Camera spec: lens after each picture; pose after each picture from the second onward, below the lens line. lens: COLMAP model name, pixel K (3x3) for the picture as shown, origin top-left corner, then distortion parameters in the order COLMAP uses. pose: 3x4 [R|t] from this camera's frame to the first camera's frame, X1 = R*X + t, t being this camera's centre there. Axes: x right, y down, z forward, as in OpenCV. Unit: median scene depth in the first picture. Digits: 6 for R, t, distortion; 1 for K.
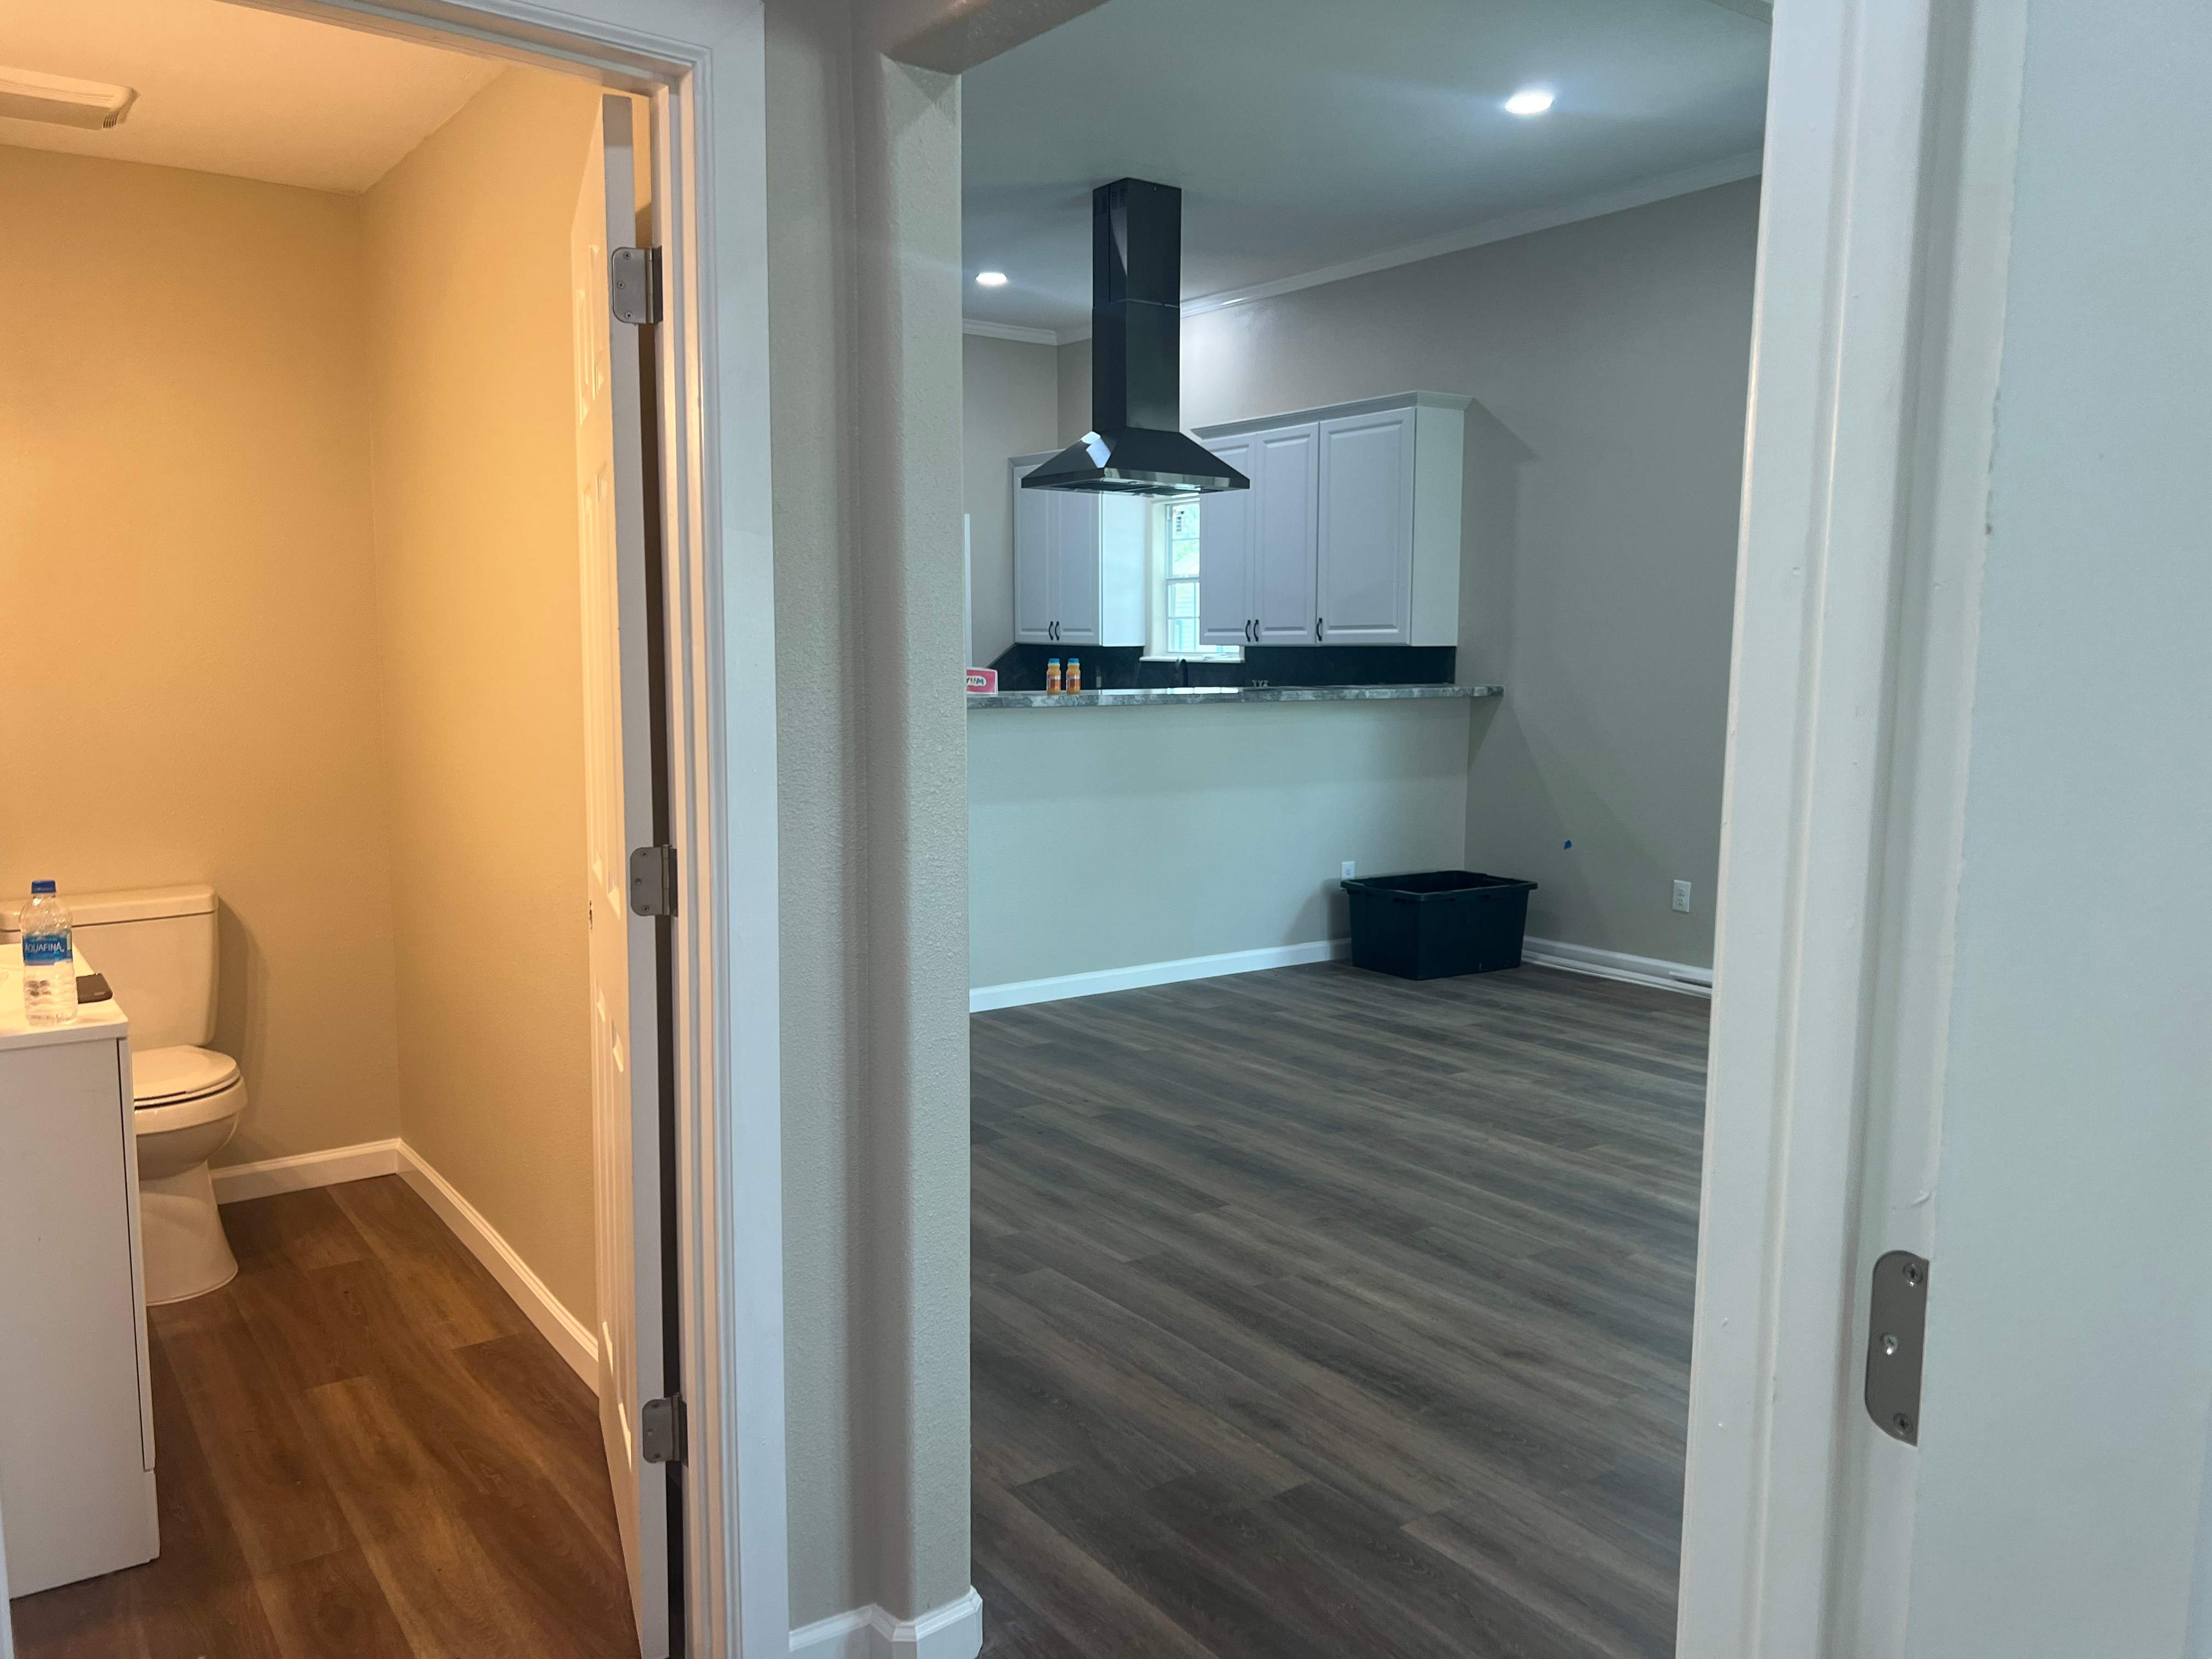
lens RADIAL K [[1660.7, 0, 1093.1], [0, 1660.7, 834.0], [0, 0, 1]] dist [0.026651, -0.009813]
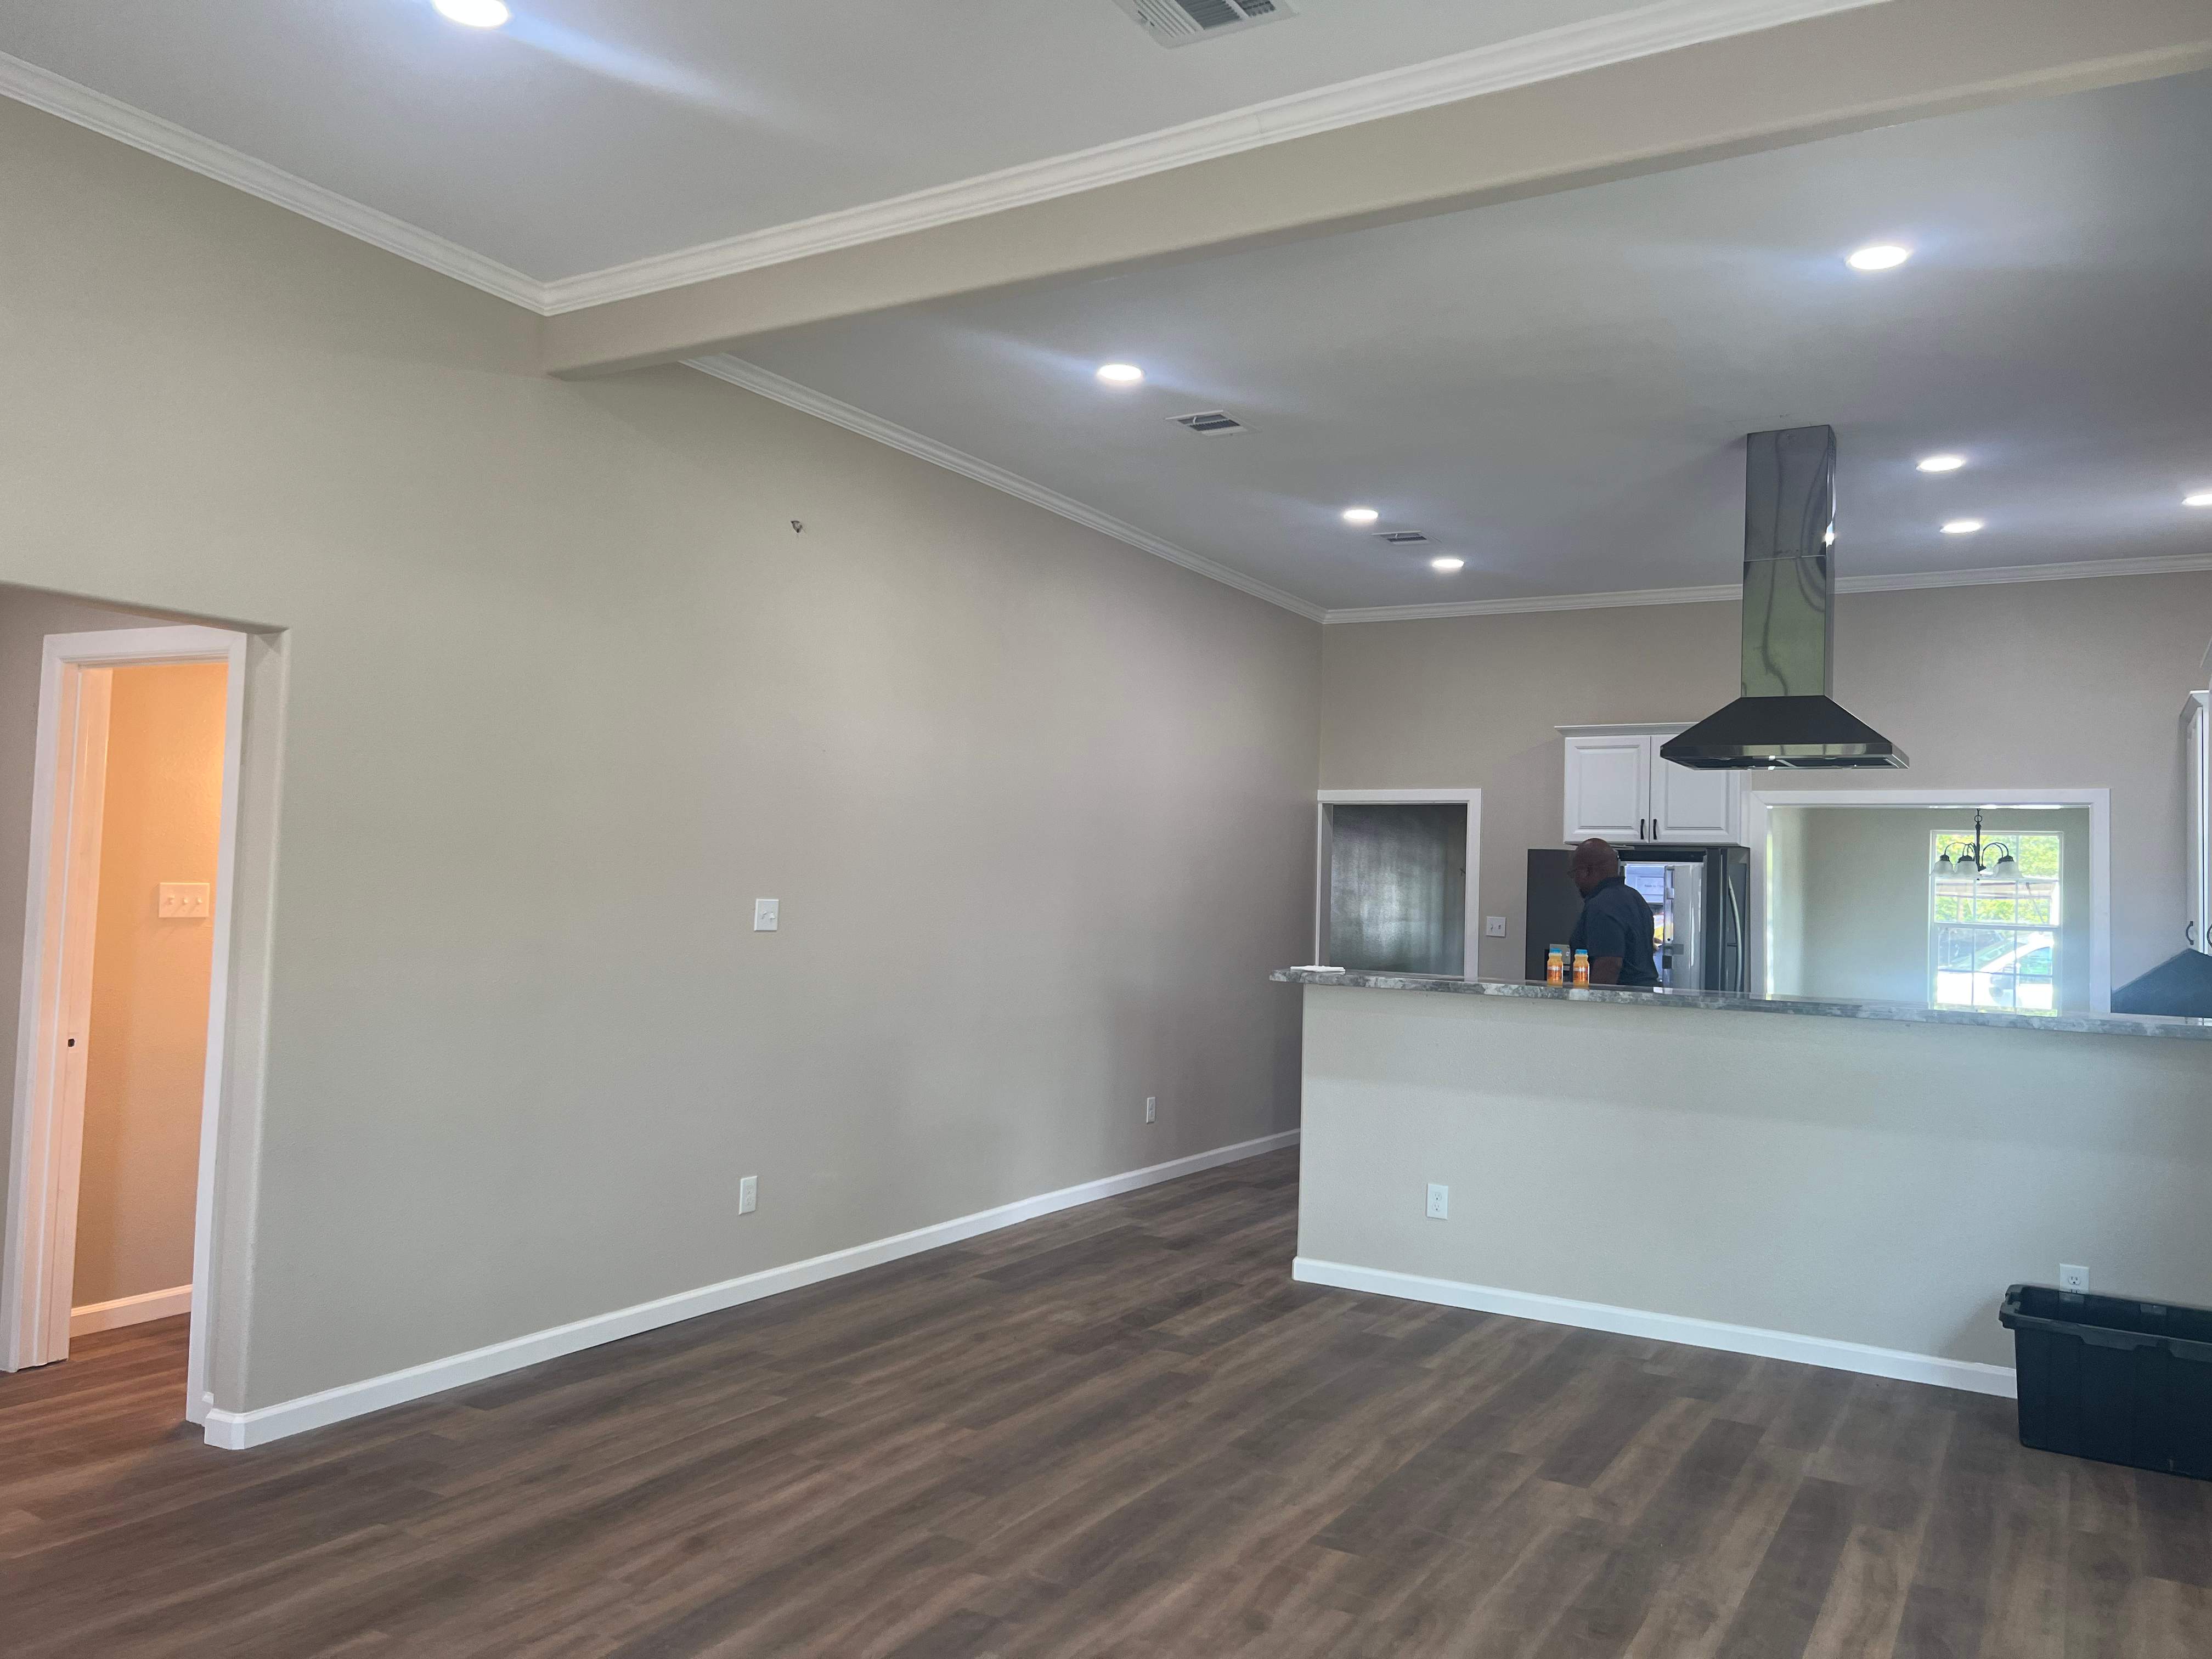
lens RADIAL K [[1660.7, 0, 1090.3], [0, 1660.7, 814.0], [0, 0, 1]] dist [0.026651, -0.009813]
pose [[0.406546, -0.034095, -0.912994, 1.016955], [-0.139130, 0.985338, -0.098749, -0.069480], [0.902975, 0.167171, 0.395841, 0.515597]]
